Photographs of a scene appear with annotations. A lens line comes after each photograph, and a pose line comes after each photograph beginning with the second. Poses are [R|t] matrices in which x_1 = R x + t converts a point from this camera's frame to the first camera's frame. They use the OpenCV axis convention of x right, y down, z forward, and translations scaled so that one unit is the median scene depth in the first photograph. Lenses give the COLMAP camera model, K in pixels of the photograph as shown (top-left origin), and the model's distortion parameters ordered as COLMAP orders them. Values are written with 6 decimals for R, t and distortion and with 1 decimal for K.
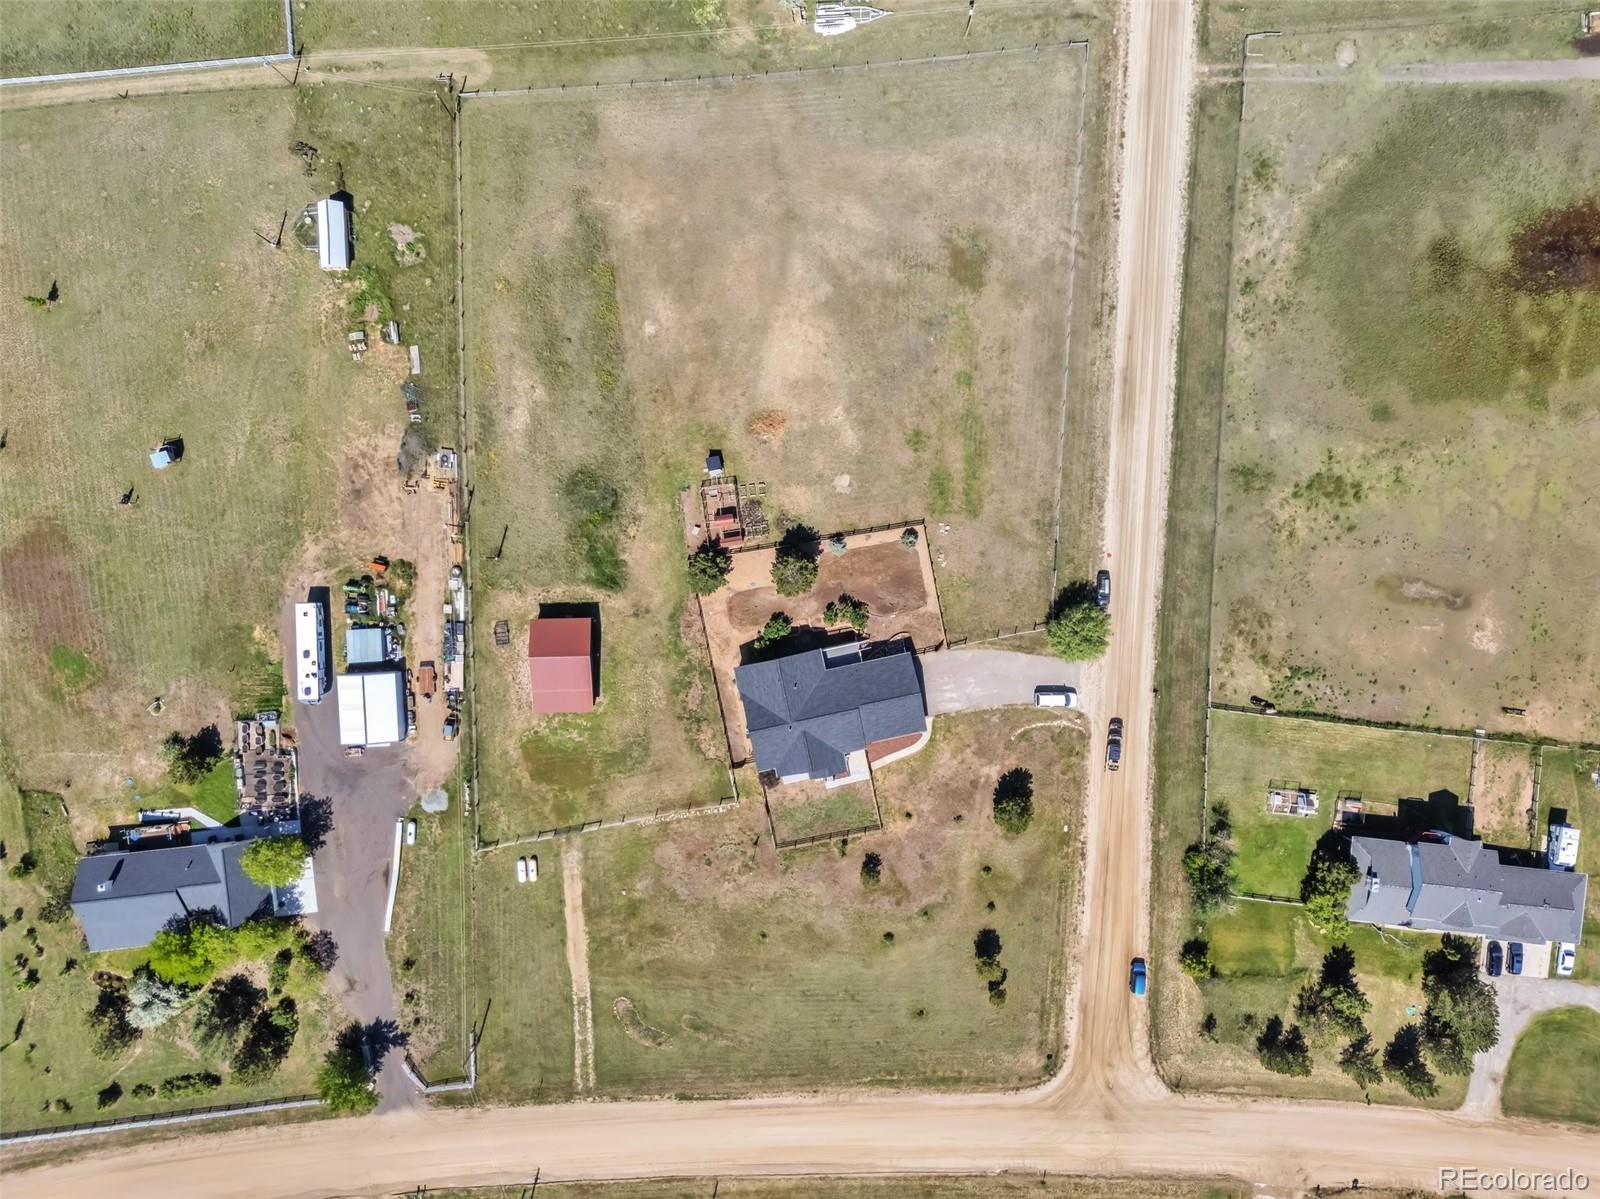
lens RADIAL K [[1171.8, 0, 800.0], [0, 1171.8, 599.5], [0, 0, 1]] dist [0.077171, -0.079043]
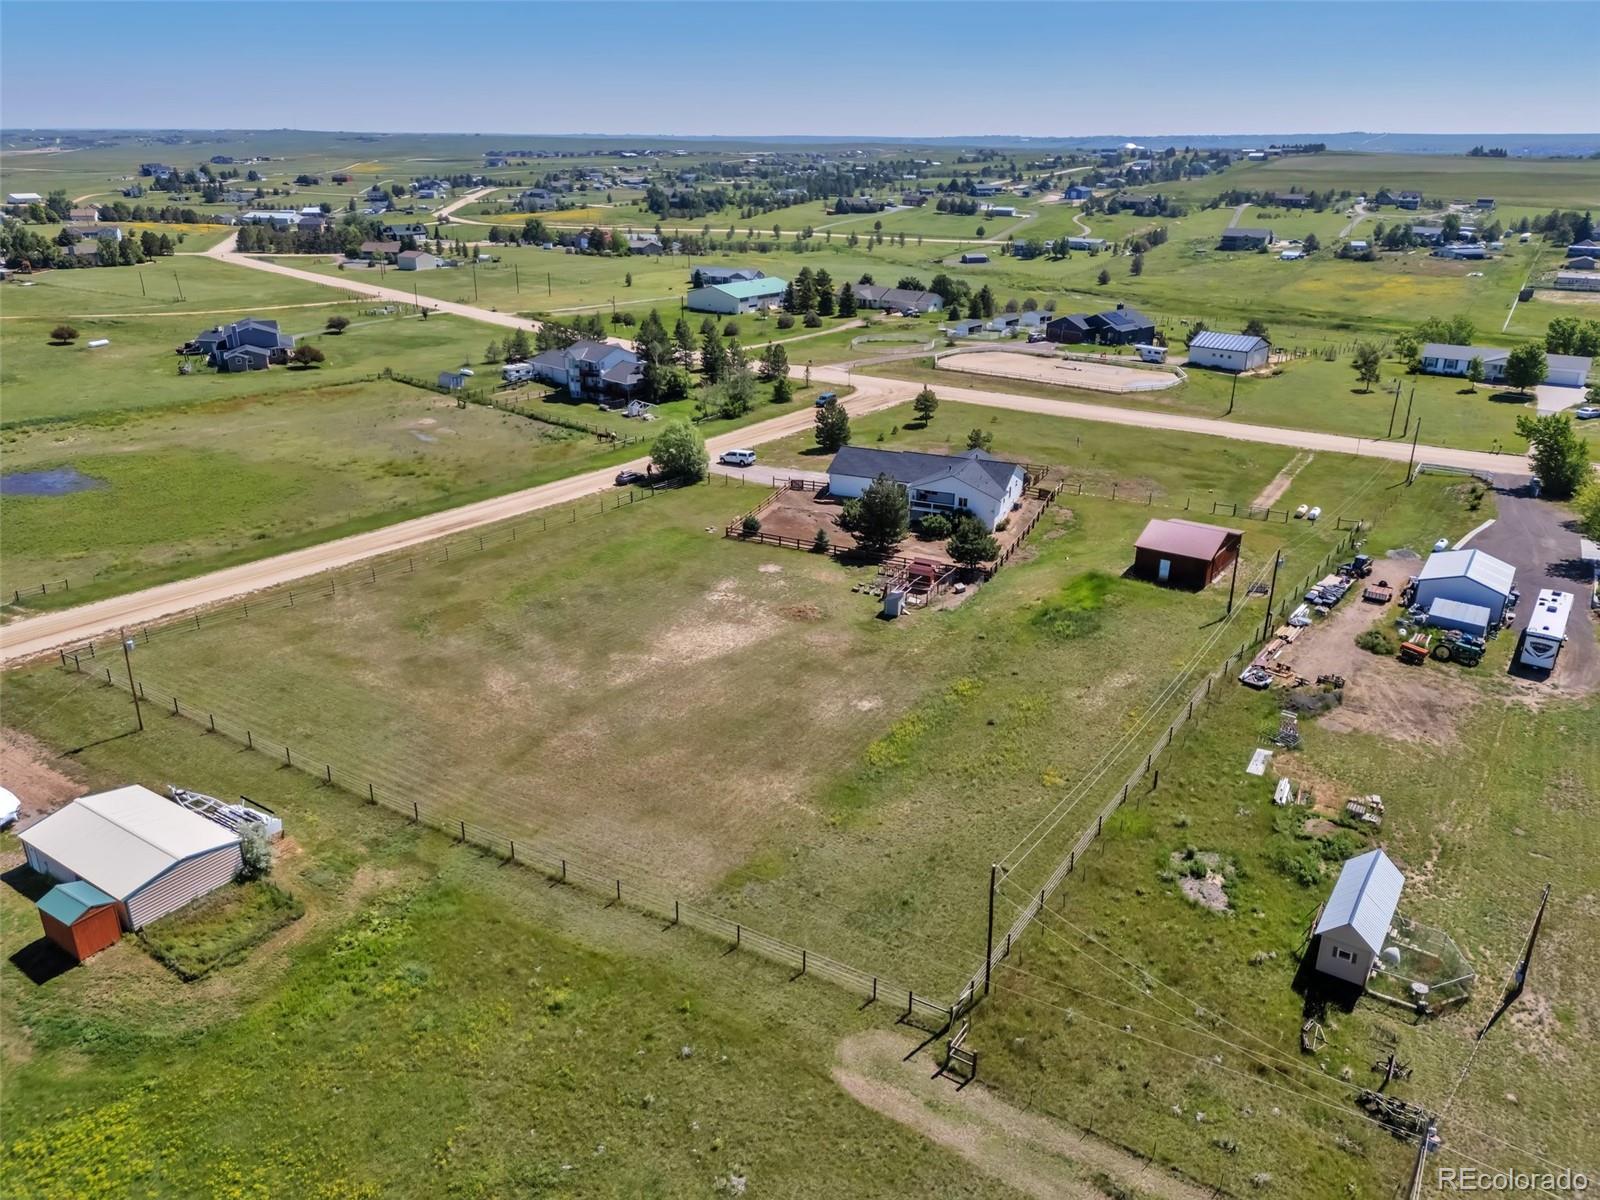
lens RADIAL K [[1171.8, 0, 800.0], [0, 1171.8, 600.0], [0, 0, 1]] dist [0.077171, -0.079043]
pose [[-0.805786, -0.243916, 0.539642, -0.421142], [0.592092, -0.313914, 0.742216, -0.693824], [-0.011637, 0.917585, 0.397369, 0.699410]]
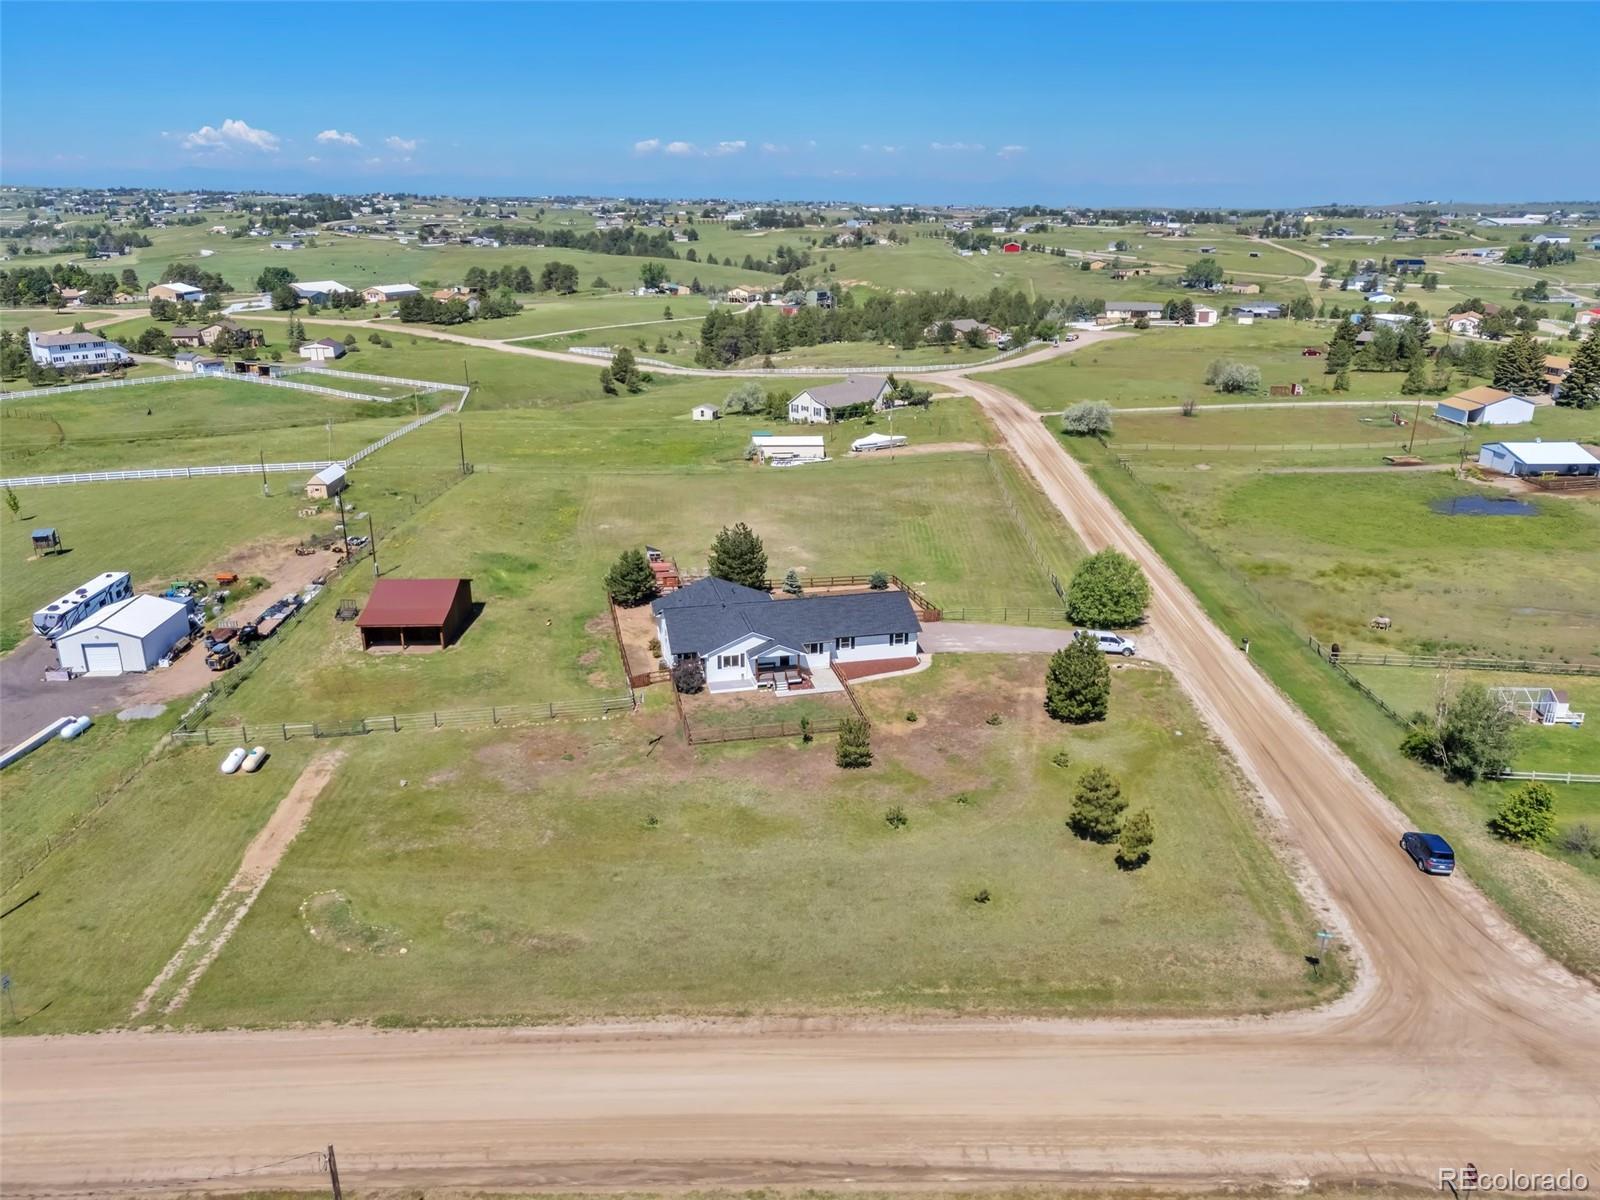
lens RADIAL K [[1171.8, 0, 800.0], [0, 1171.8, 600.0], [0, 0, 1]] dist [0.077171, -0.079043]
pose [[0.999725, -0.022761, 0.005609, 0.032672], [0.012292, 0.305269, -0.952187, 0.743506], [0.019960, 0.951994, 0.305465, 0.754506]]
